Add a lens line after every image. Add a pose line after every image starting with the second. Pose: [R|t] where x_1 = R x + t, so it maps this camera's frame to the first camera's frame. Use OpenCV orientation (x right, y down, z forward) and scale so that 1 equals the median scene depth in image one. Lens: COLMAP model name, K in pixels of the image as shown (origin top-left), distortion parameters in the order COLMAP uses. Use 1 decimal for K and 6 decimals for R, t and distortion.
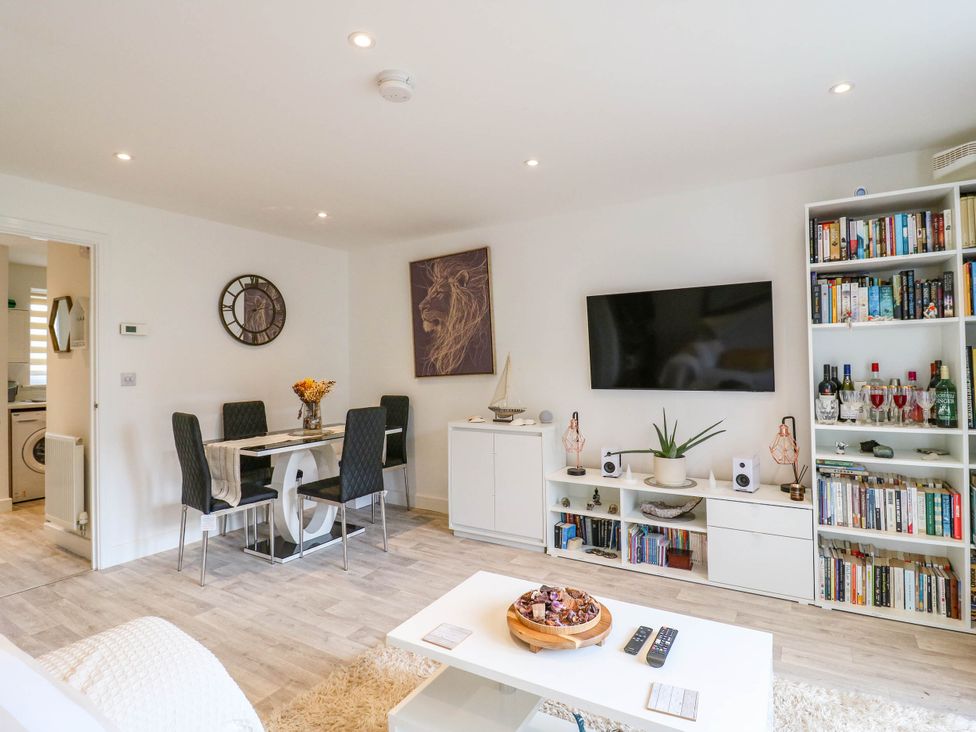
lens RADIAL K [[510.6, 0, 494.4], [0, 510.6, 361.3], [0, 0, 1]] dist [0.001123, -0.014767]
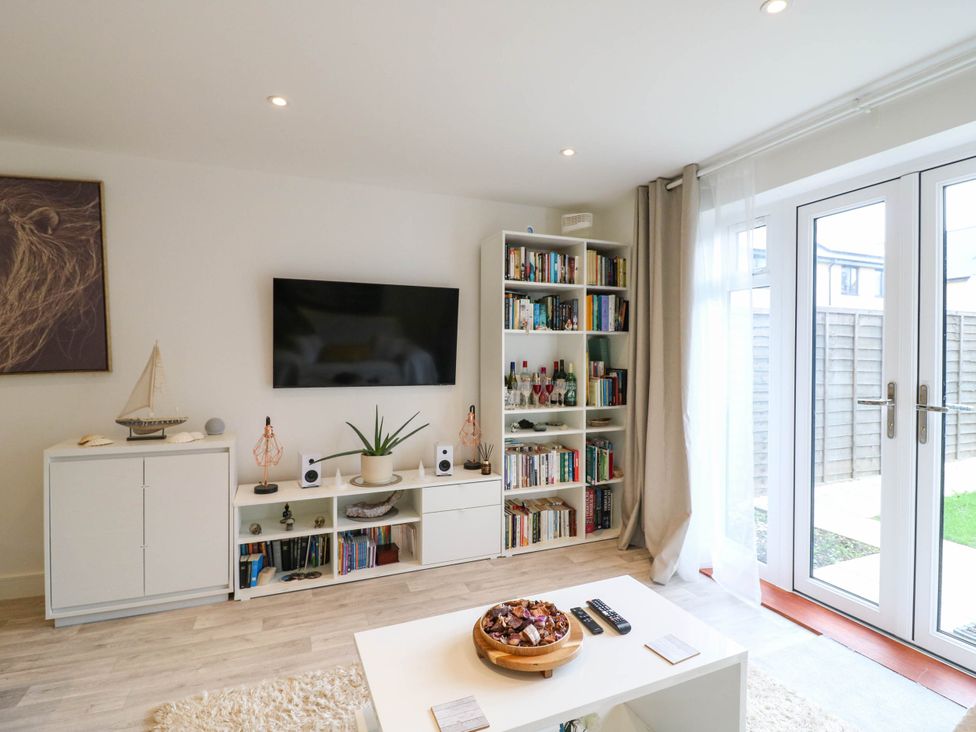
lens RADIAL K [[510.6, 0, 494.4], [0, 510.6, 361.3], [0, 0, 1]] dist [0.001123, -0.014767]
pose [[0.588871, 0.005956, 0.808205, -0.363488], [-0.017649, 0.999829, 0.005491, -0.001637], [-0.808035, -0.017498, 0.588875, 0.273680]]
